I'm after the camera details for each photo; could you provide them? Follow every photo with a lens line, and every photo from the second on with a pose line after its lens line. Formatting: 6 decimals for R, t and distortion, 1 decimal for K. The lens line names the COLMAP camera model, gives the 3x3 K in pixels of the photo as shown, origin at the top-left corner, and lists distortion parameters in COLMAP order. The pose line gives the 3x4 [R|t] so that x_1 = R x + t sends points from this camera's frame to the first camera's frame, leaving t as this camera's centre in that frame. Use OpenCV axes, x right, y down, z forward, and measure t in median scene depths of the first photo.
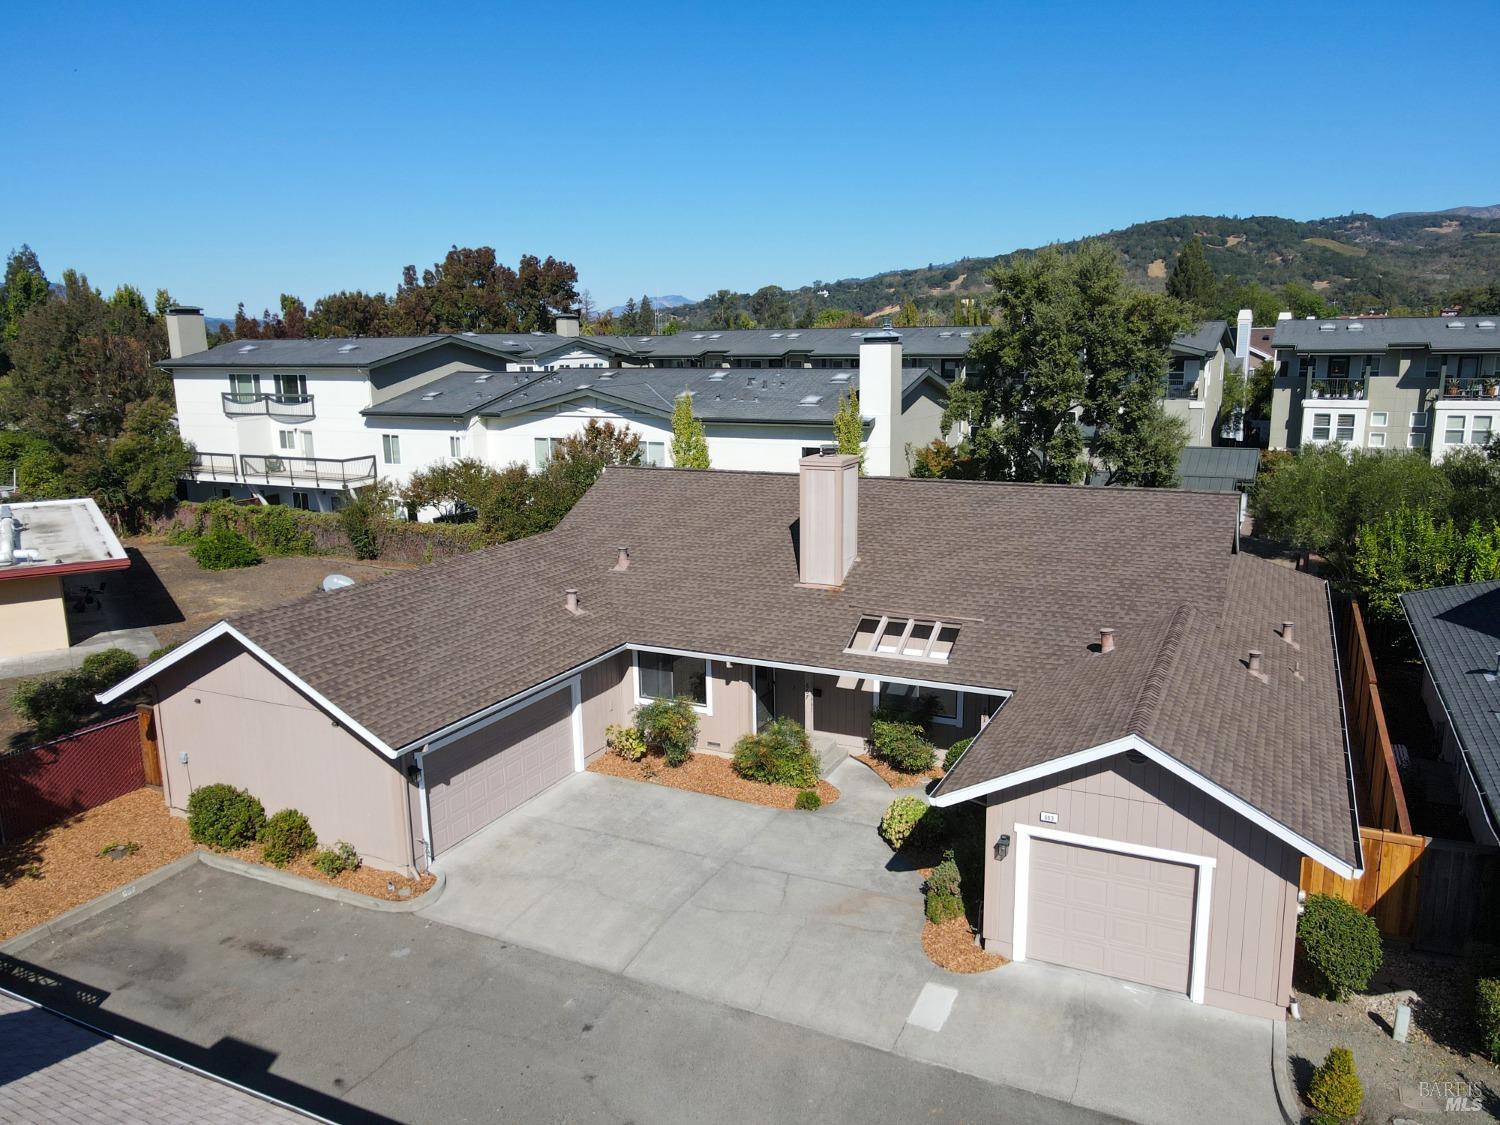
lens RADIAL K [[1100.4, 0, 759.4], [0, 1100.4, 565.1], [0, 0, 1]] dist [-0.002088, 0.029182]
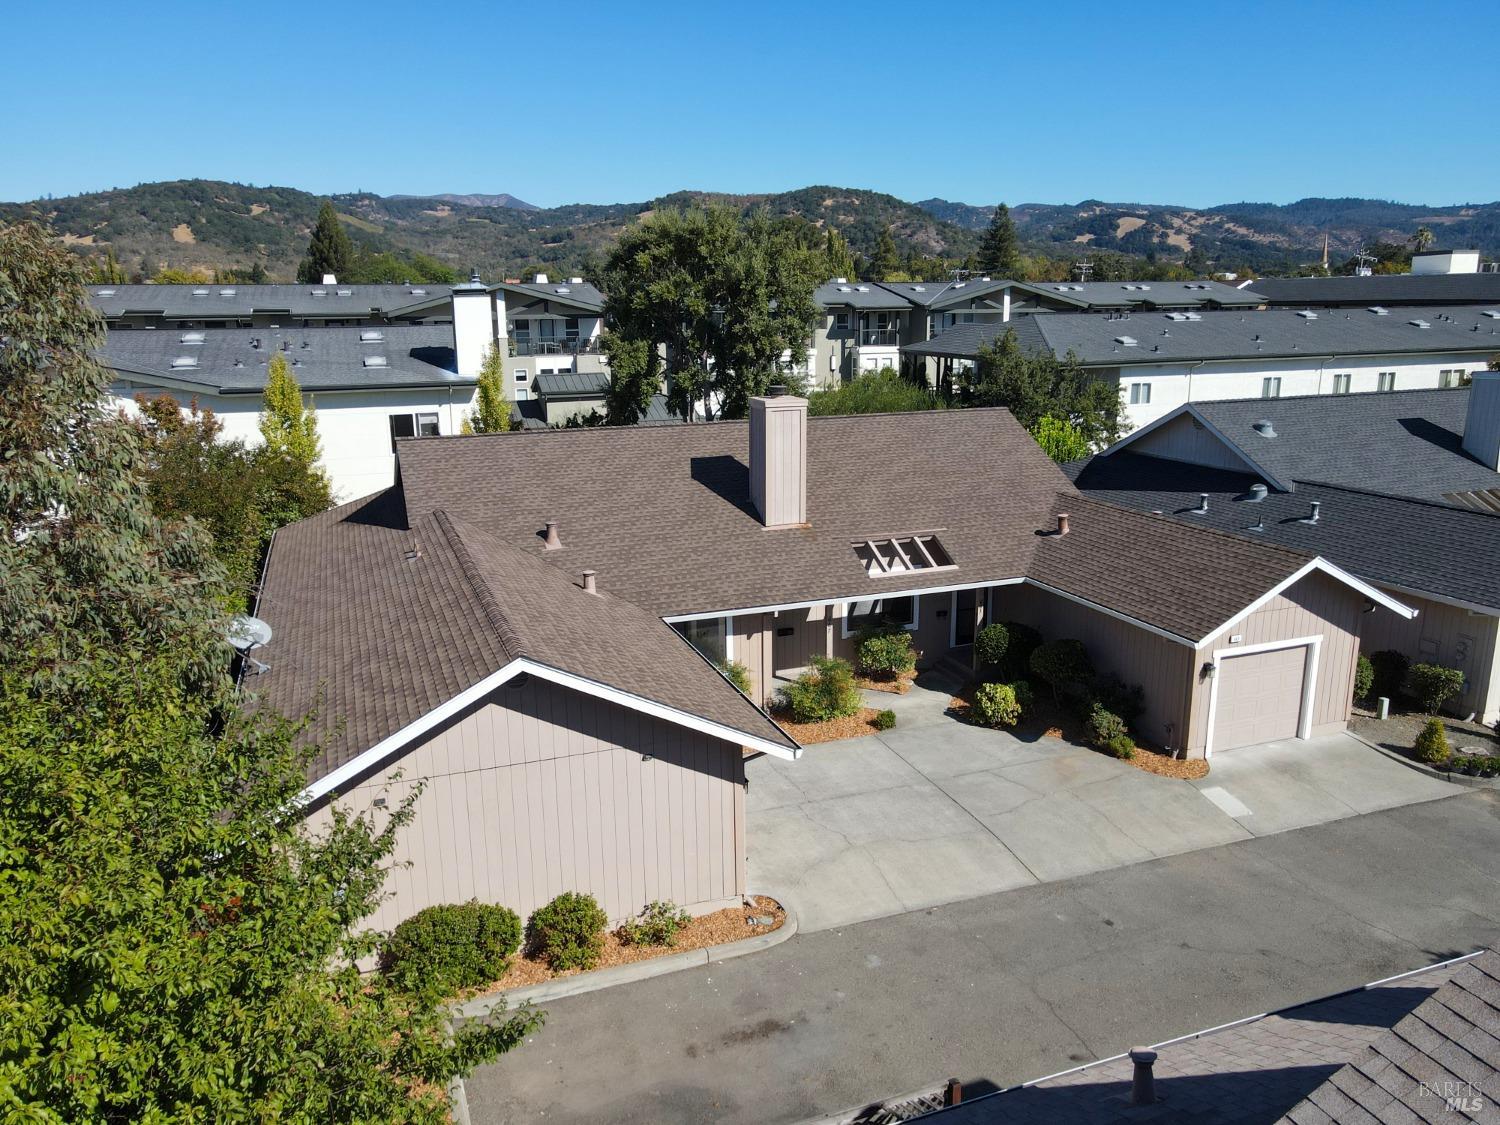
lens RADIAL K [[1100.4, 0, 759.4], [0, 1100.4, 565.1], [0, 0, 1]] dist [-0.002088, 0.029182]
pose [[0.688007, -0.163513, 0.707043, -0.683452], [0.146079, 0.985547, 0.085775, -0.036376], [-0.710850, 0.044270, 0.701949, 0.305485]]
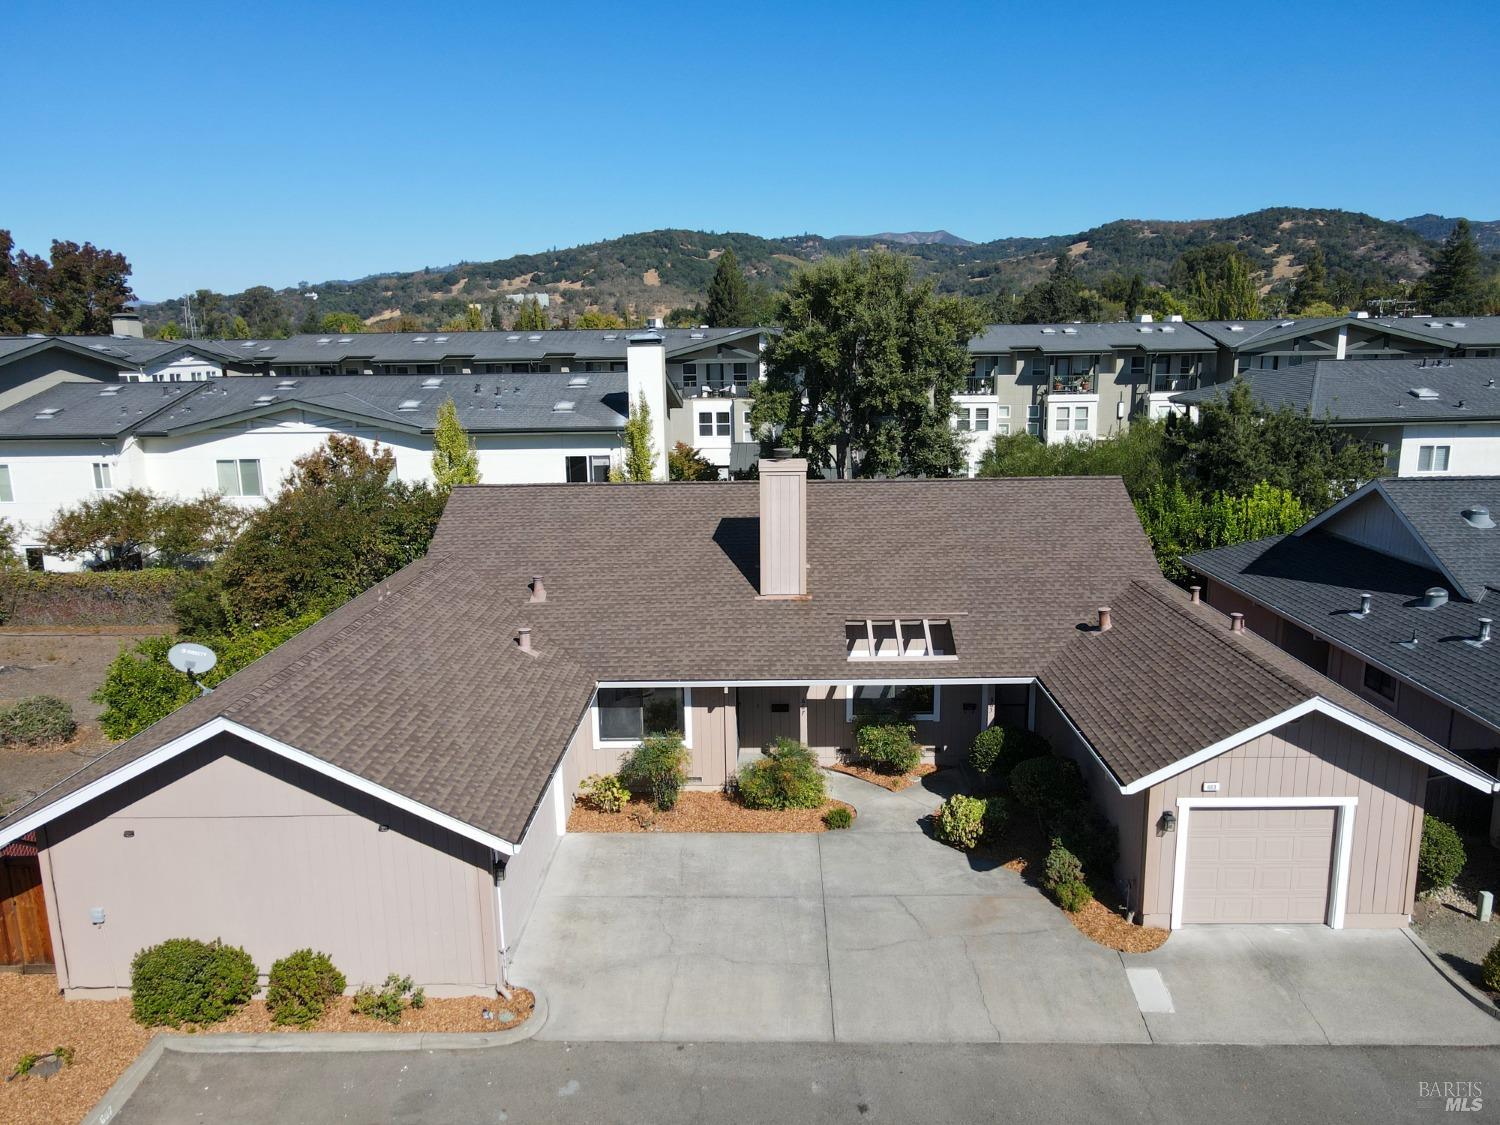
lens RADIAL K [[1100.4, 0, 759.4], [0, 1100.4, 565.1], [0, 0, 1]] dist [-0.002088, 0.029182]
pose [[0.906118, -0.084952, 0.414407, -0.357733], [0.086919, 0.996115, 0.014147, -0.023682], [-0.413999, 0.023201, 0.909982, 0.135223]]
